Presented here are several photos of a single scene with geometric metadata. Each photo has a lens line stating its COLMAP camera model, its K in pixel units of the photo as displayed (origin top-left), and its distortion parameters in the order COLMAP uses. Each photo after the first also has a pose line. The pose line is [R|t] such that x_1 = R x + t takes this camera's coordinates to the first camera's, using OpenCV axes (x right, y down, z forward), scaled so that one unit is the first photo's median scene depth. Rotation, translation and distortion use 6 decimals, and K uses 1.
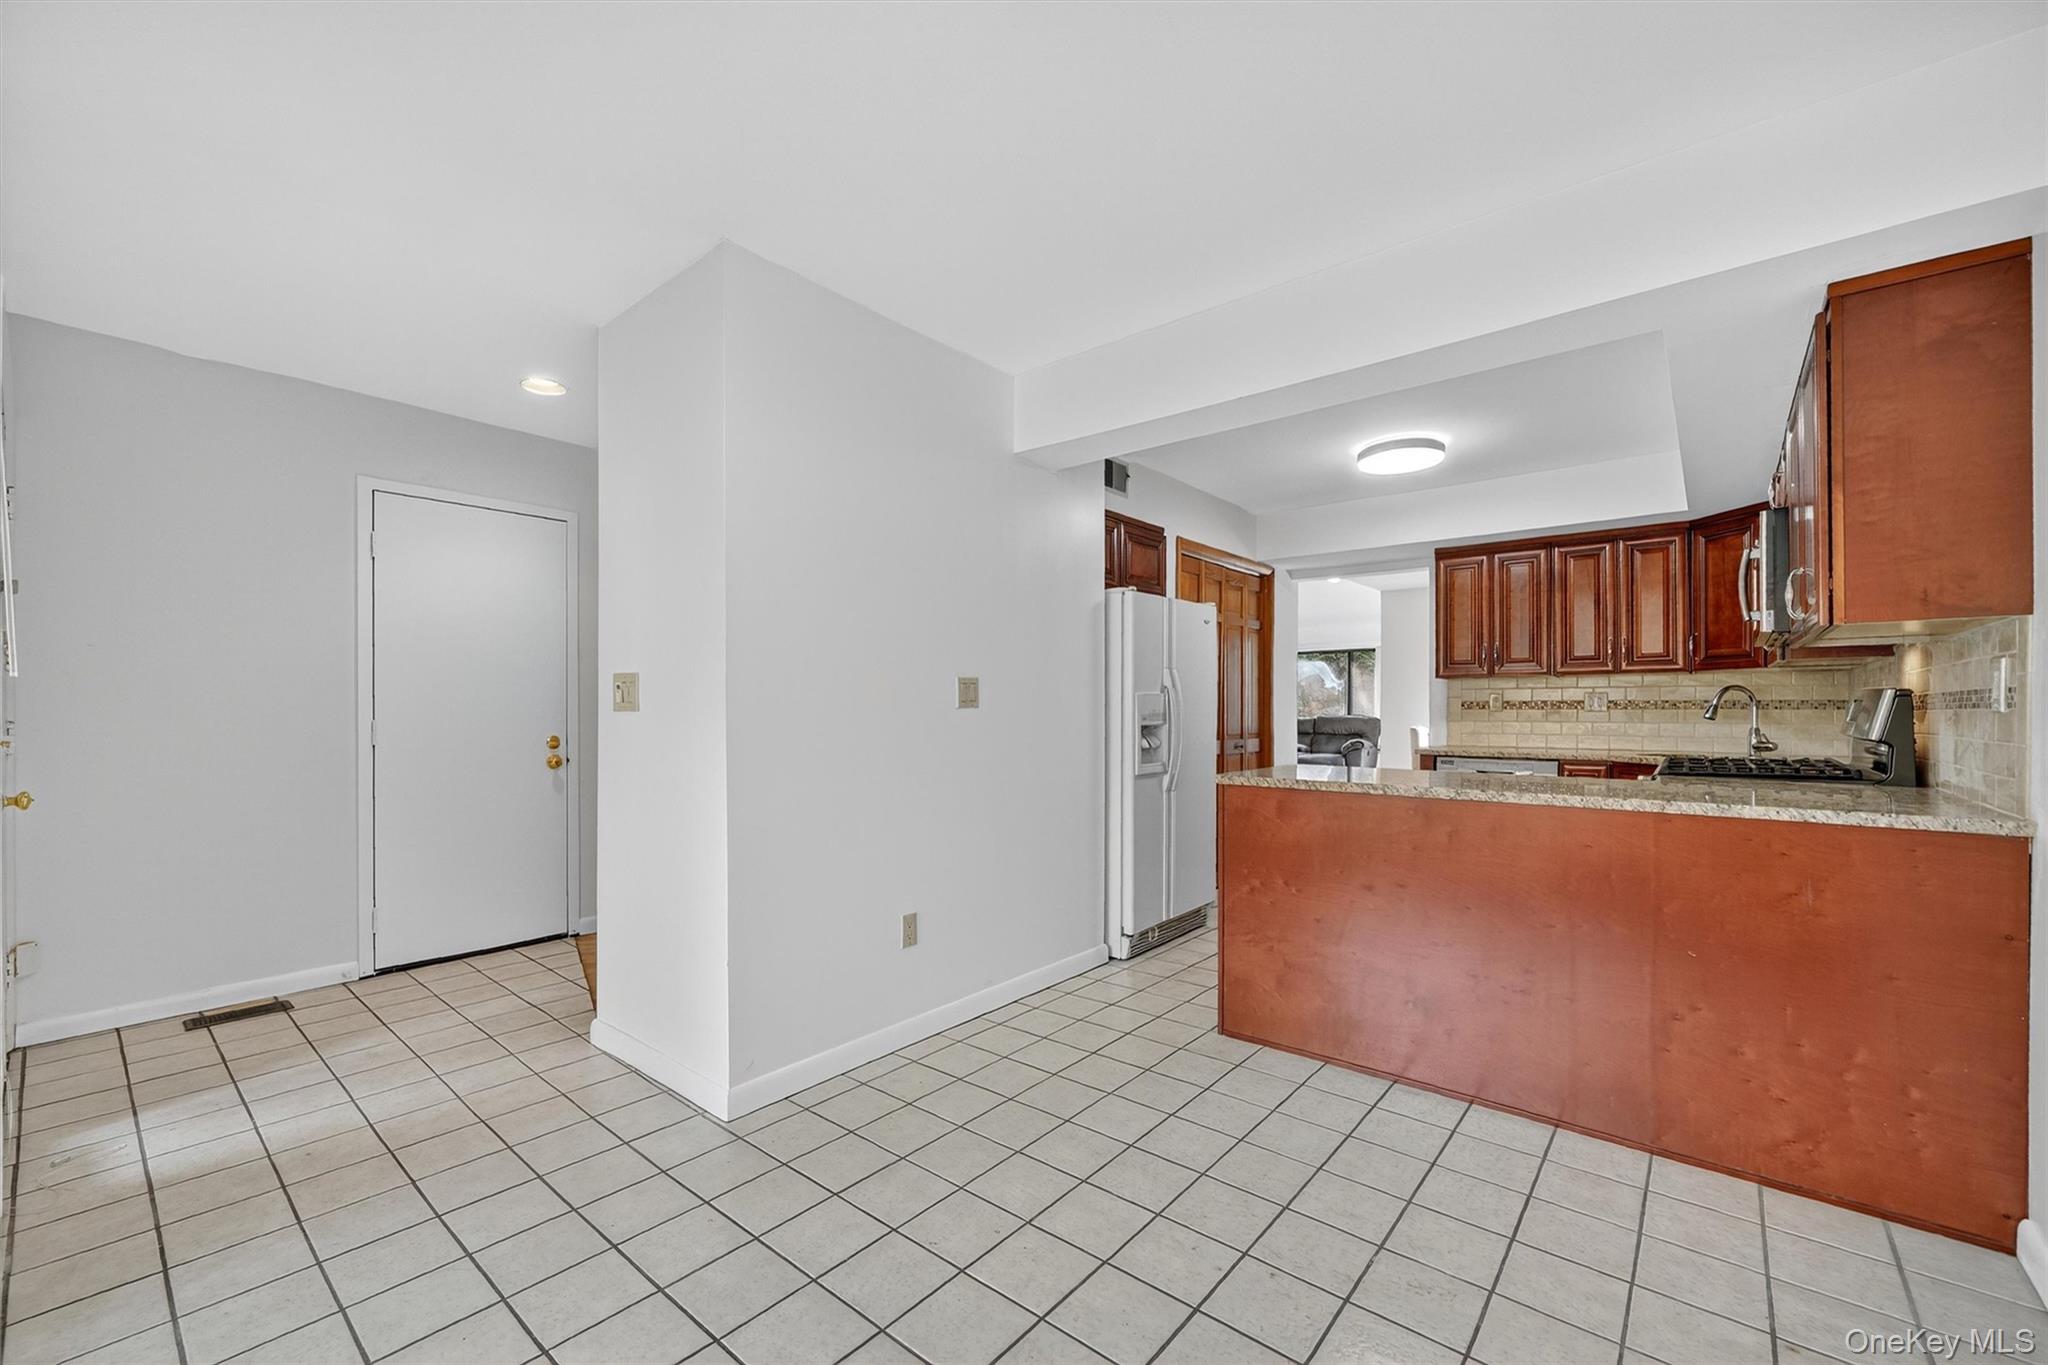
lens RADIAL K [[834.8, 0, 1021.6], [0, 834.8, 704.6], [0, 0, 1]] dist [-0.006115, -0.000128]
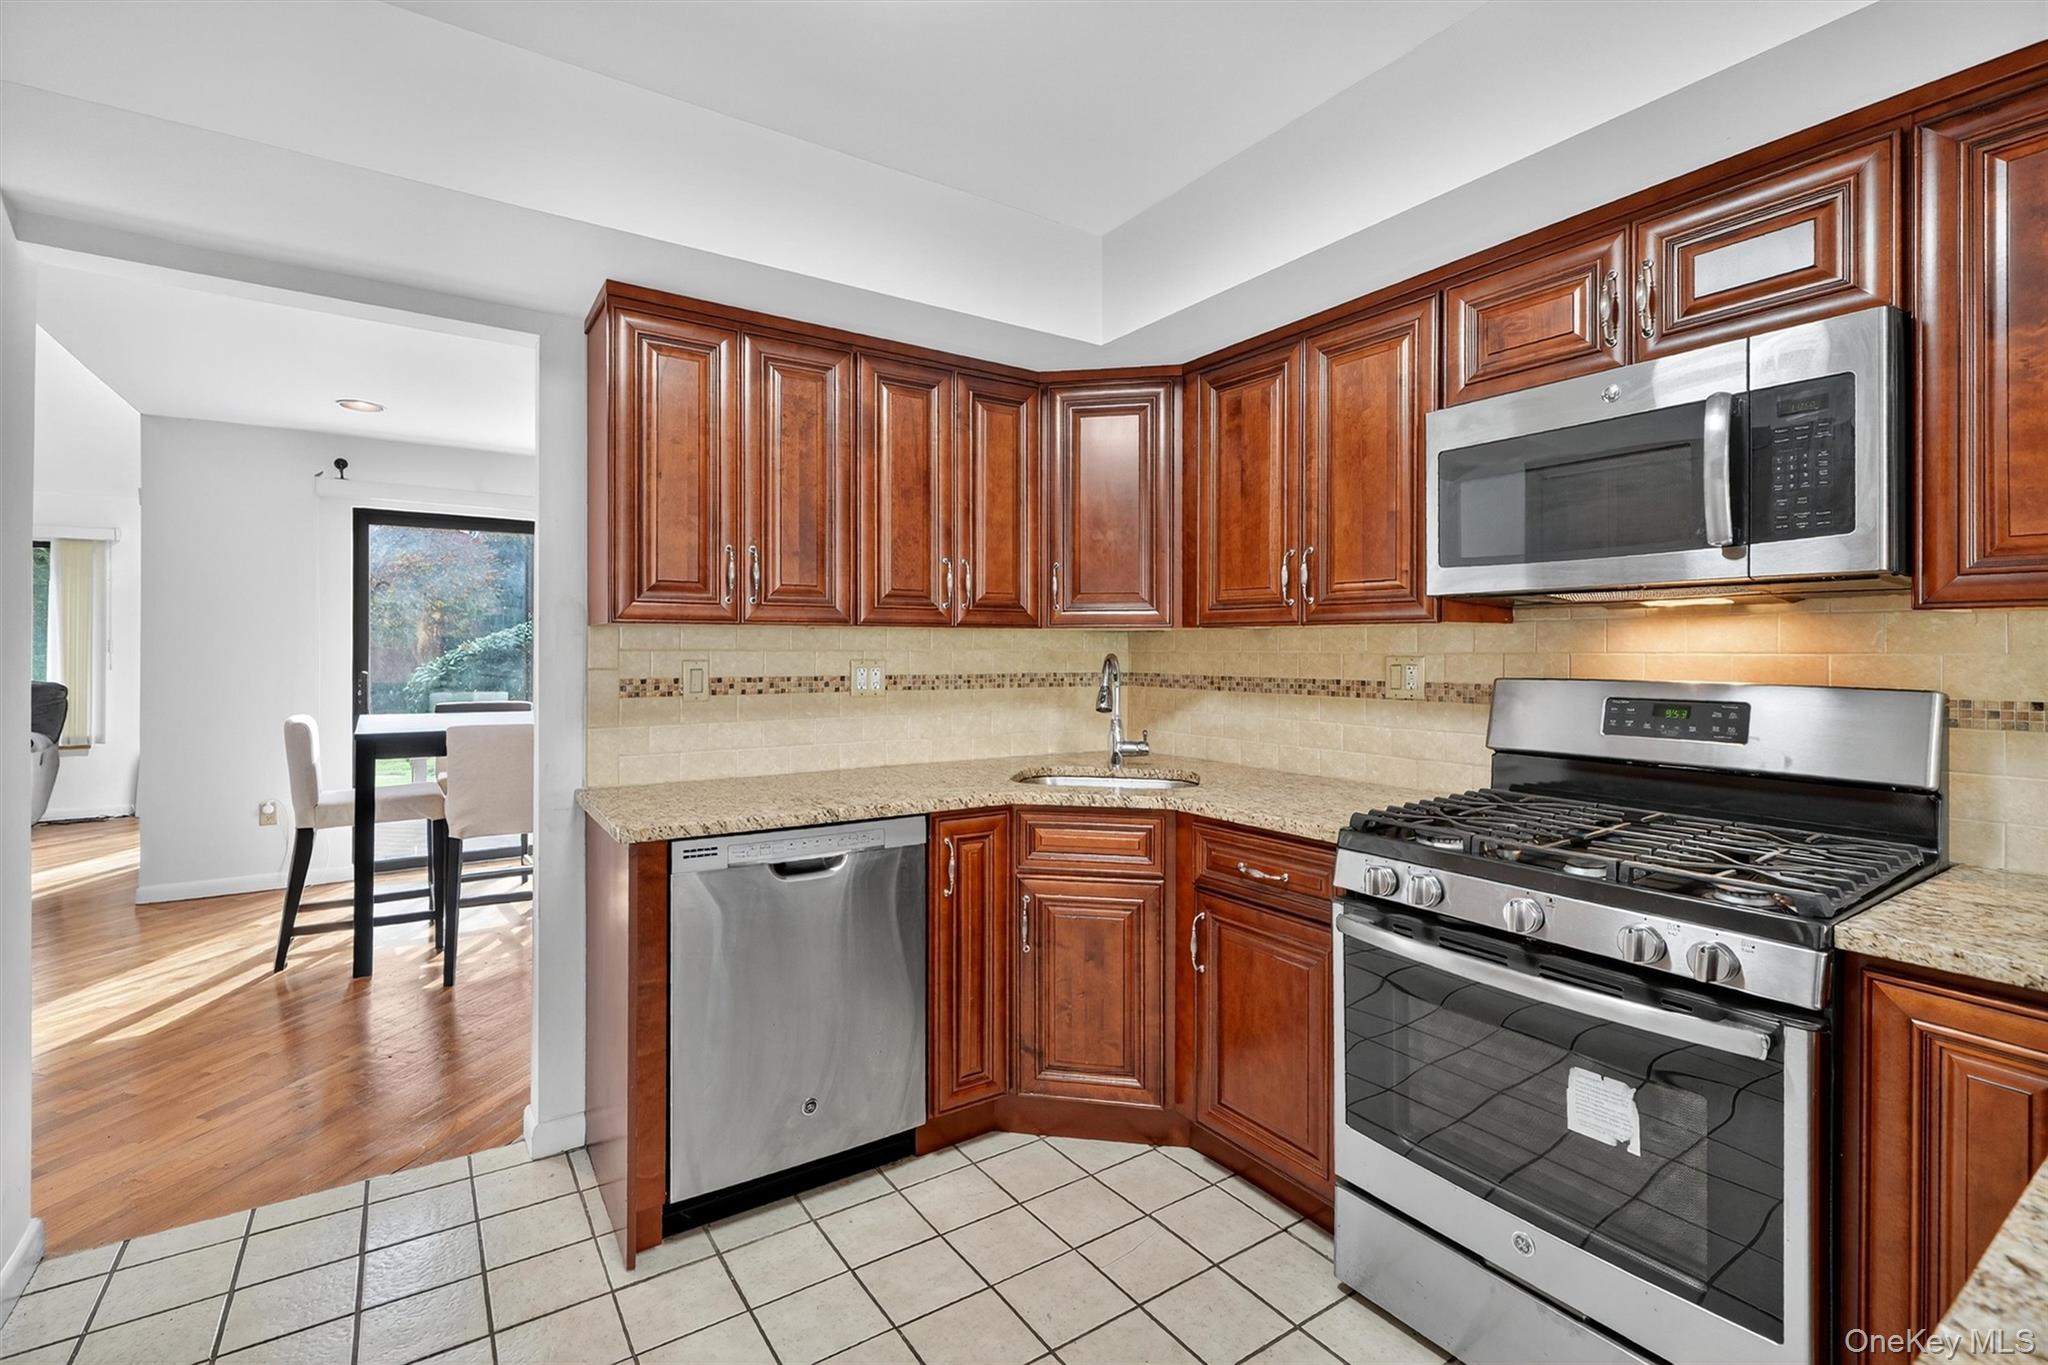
lens RADIAL K [[901.2, 0, 1009.3], [0, 901.2, 652.2], [0, 0, 1]] dist [-0.001051, -0.000674]
pose [[0.273898, -0.003221, 0.961753, 0.168519], [-0.007376, 0.999958, 0.005449, -0.024613], [-0.961730, -0.008587, 0.273863, 0.792620]]
